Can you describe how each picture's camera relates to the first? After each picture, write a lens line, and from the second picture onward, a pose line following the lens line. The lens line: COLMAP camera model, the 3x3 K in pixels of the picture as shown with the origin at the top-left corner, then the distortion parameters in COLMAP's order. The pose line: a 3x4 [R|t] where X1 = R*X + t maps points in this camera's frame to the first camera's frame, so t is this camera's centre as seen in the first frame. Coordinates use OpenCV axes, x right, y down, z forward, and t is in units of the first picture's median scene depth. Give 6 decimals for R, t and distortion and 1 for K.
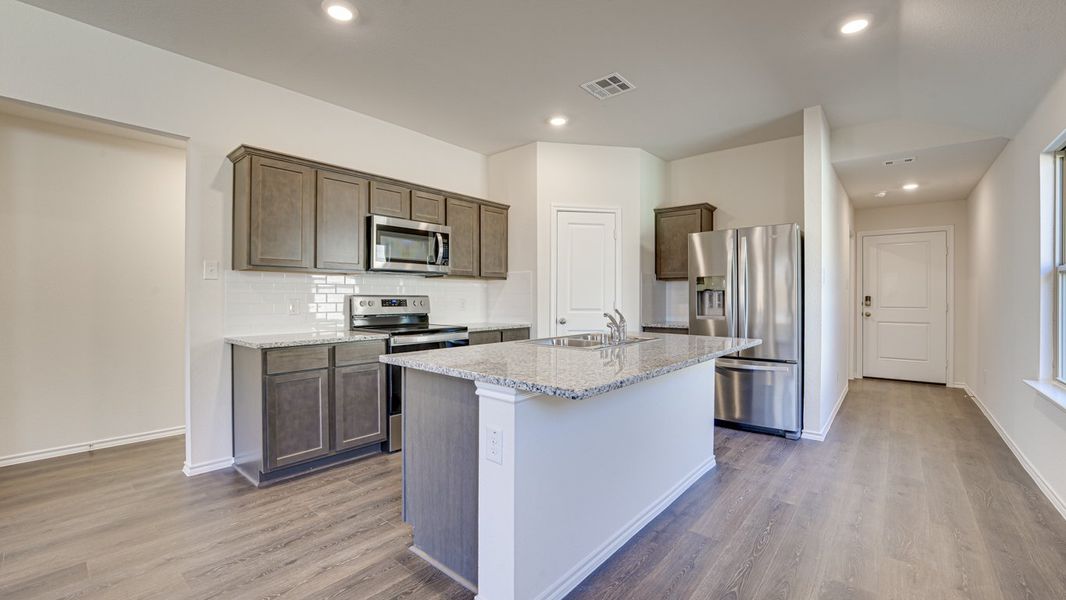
lens RADIAL K [[440.2, 0, 528.0], [0, 440.2, 298.6], [0, 0, 1]] dist [-0.026380, 0.001982]
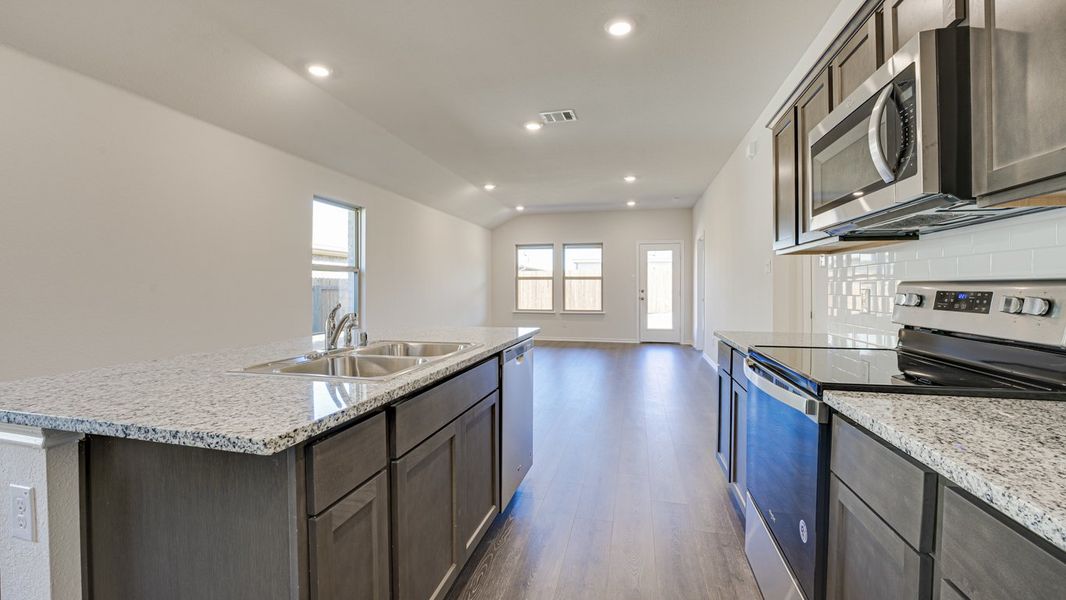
lens RADIAL K [[440.2, 0, 532.7], [0, 440.2, 290.3], [0, 0, 1]] dist [-0.026380, 0.001982]
pose [[-0.887392, 0.001575, -0.461013, 0.171839], [-0.002978, 0.999954, 0.009148, -0.001260], [0.461006, 0.009491, -0.887346, 1.147557]]
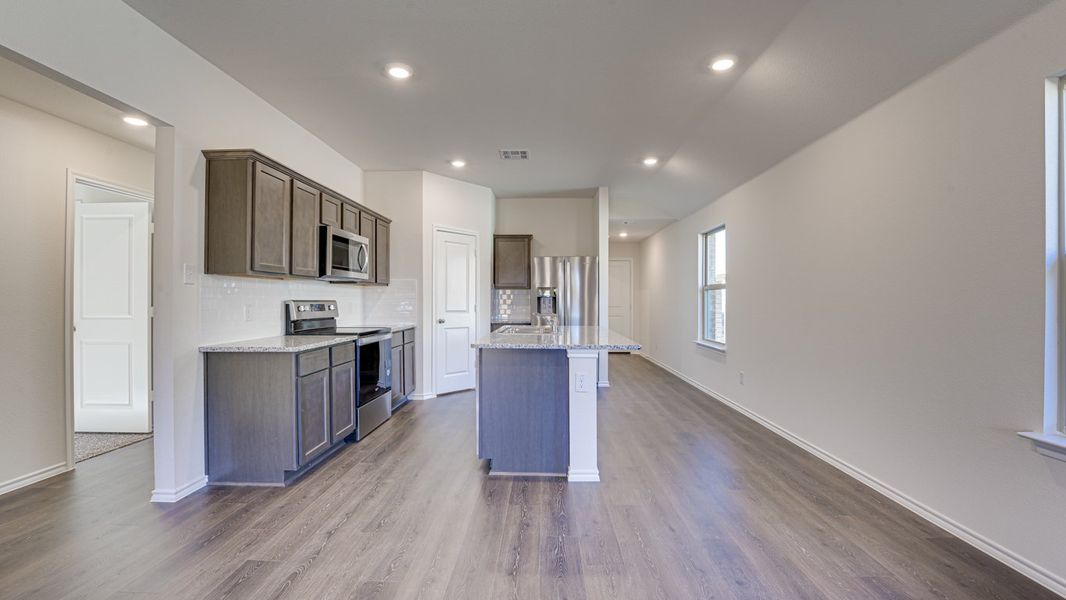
lens RADIAL K [[440.2, 0, 536.3], [0, 440.2, 296.2], [0, 0, 1]] dist [-0.026380, 0.001982]
pose [[0.774830, 0.004907, 0.632150, -0.554795], [0.001938, 0.999947, -0.010138, -0.005374], [-0.632167, 0.009080, 0.774779, -0.126817]]
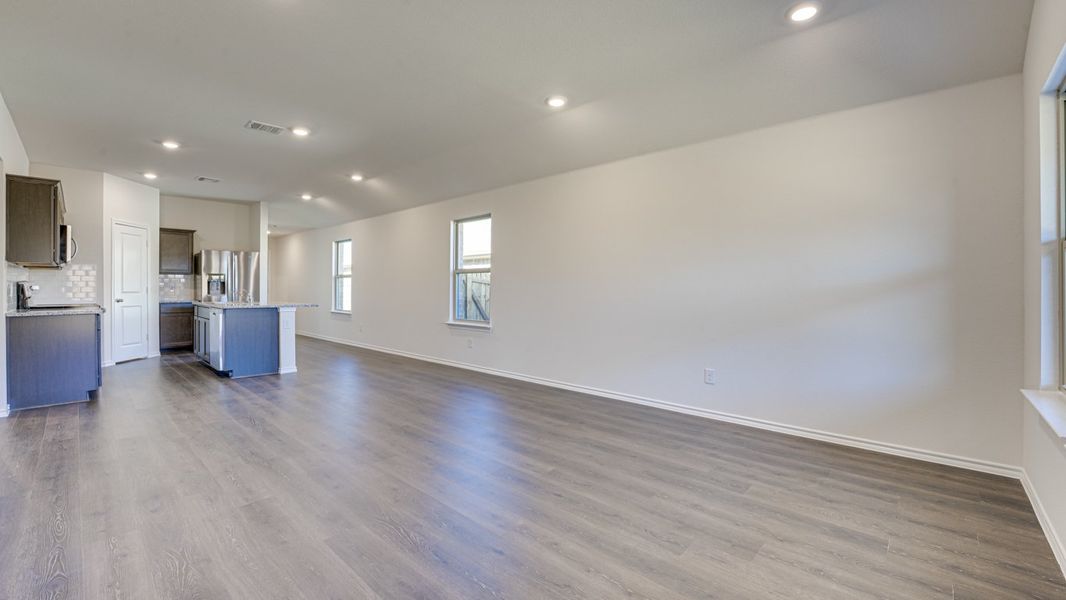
lens RADIAL K [[440.2, 0, 532.6], [0, 440.2, 289.6], [0, 0, 1]] dist [-0.026380, 0.001982]
pose [[0.052806, -0.005117, 0.998592, -1.441268], [0.000145, 0.999987, 0.005116, 0.009843], [-0.998605, -0.000125, 0.052806, -0.498384]]
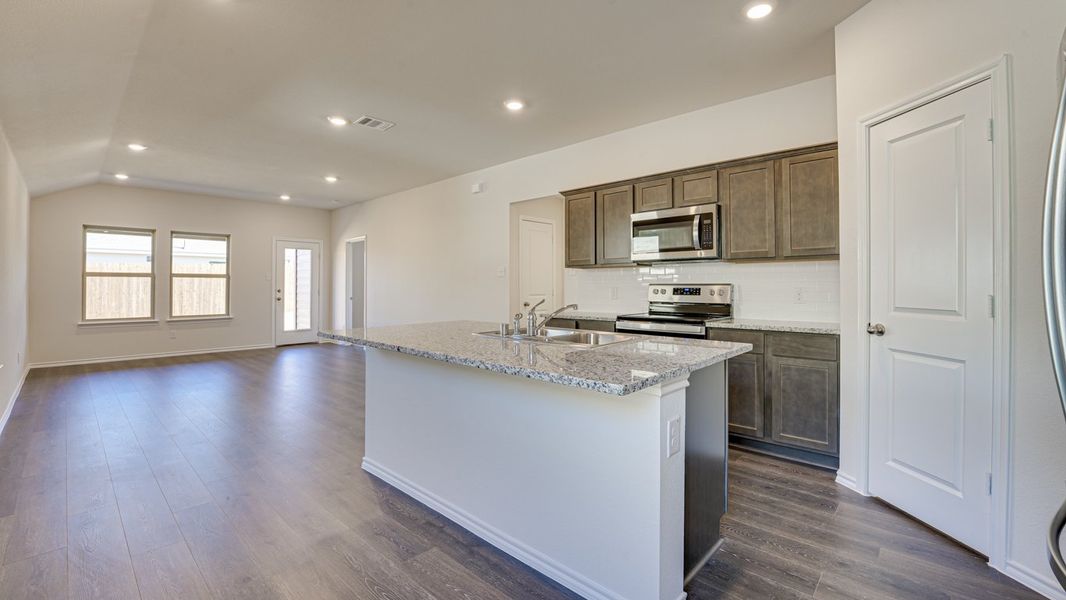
lens RADIAL K [[440.2, 0, 536.3], [0, 440.2, 282.4], [0, 0, 1]] dist [-0.026380, 0.001982]
pose [[-0.029316, -0.009984, -0.999520, 0.701124], [-0.001229, 0.999950, -0.009953, -0.000326], [0.999569, 0.000937, -0.029327, 0.685975]]
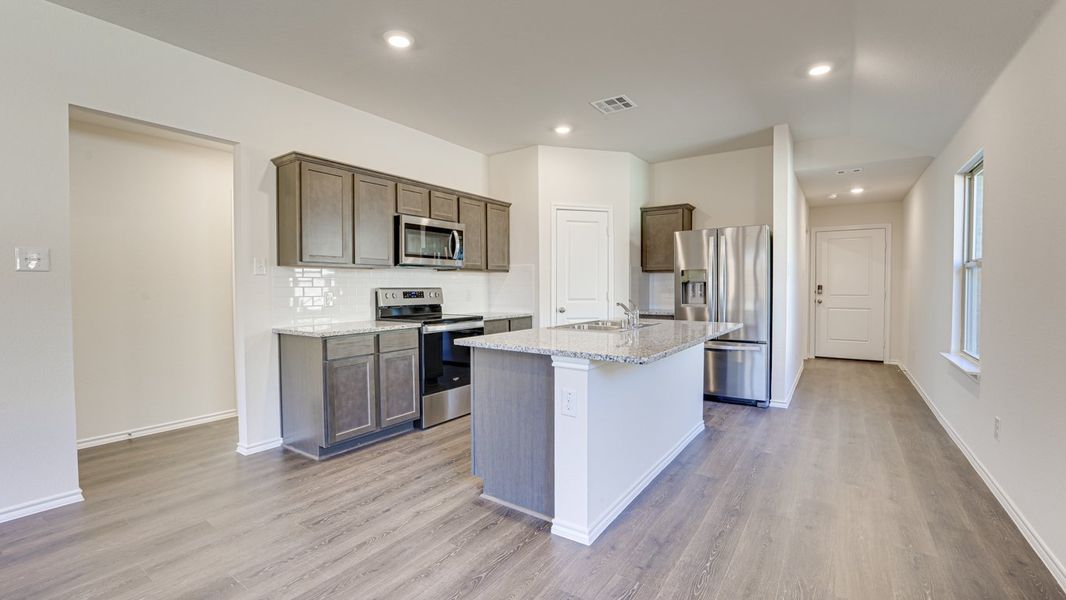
lens RADIAL K [[453.5, 0, 528.3], [0, 453.5, 298.9], [0, 0, 1]] dist [-0.024034, -0.001599]
pose [[0.995209, -0.007917, 0.097448, -0.131261], [0.005458, 0.999661, 0.025469, -0.006726], [-0.097616, -0.024815, 0.994915, -0.135567]]
